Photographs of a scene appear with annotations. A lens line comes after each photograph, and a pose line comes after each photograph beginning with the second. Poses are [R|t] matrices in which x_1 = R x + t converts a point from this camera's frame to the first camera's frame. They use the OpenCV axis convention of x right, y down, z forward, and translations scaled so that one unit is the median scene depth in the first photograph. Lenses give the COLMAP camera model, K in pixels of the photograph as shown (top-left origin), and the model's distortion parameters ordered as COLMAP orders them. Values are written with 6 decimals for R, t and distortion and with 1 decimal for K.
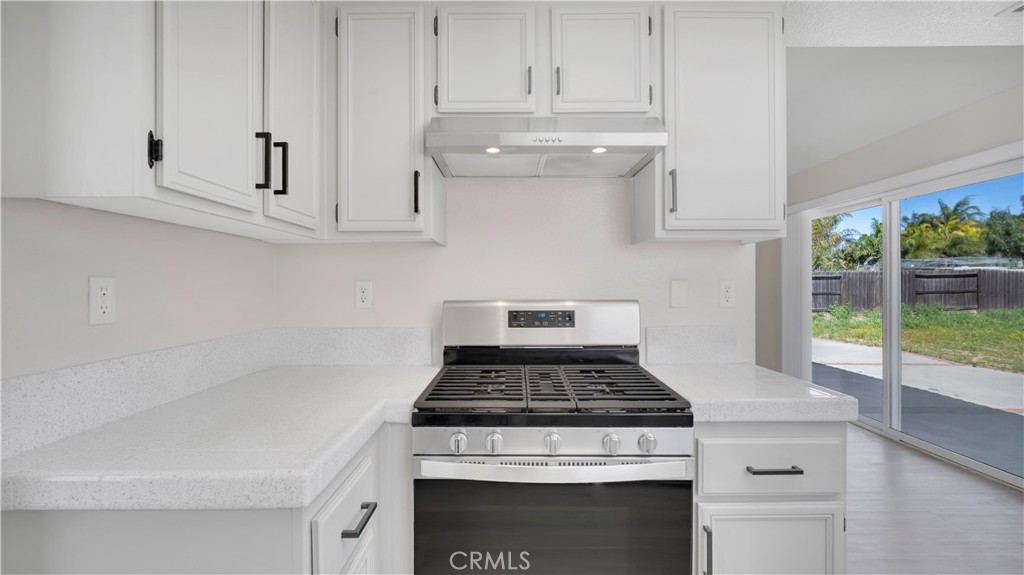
lens RADIAL K [[485.9, 0, 511.1], [0, 485.9, 288.5], [0, 0, 1]] dist [-0.009509, 0.000315]
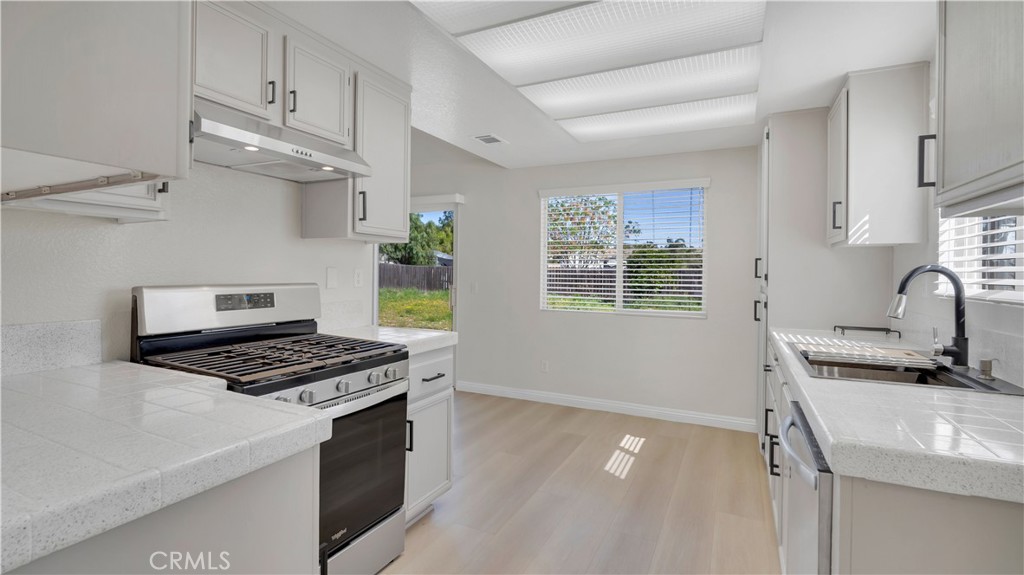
lens RADIAL K [[485.9, 0, 509.3], [0, 485.9, 279.9], [0, 0, 1]] dist [-0.009509, 0.000315]
pose [[0.426689, -0.005433, 0.904382, -0.774721], [-0.006670, 0.999936, 0.009154, 0.000529], [-0.904374, -0.009938, 0.426626, -0.004256]]
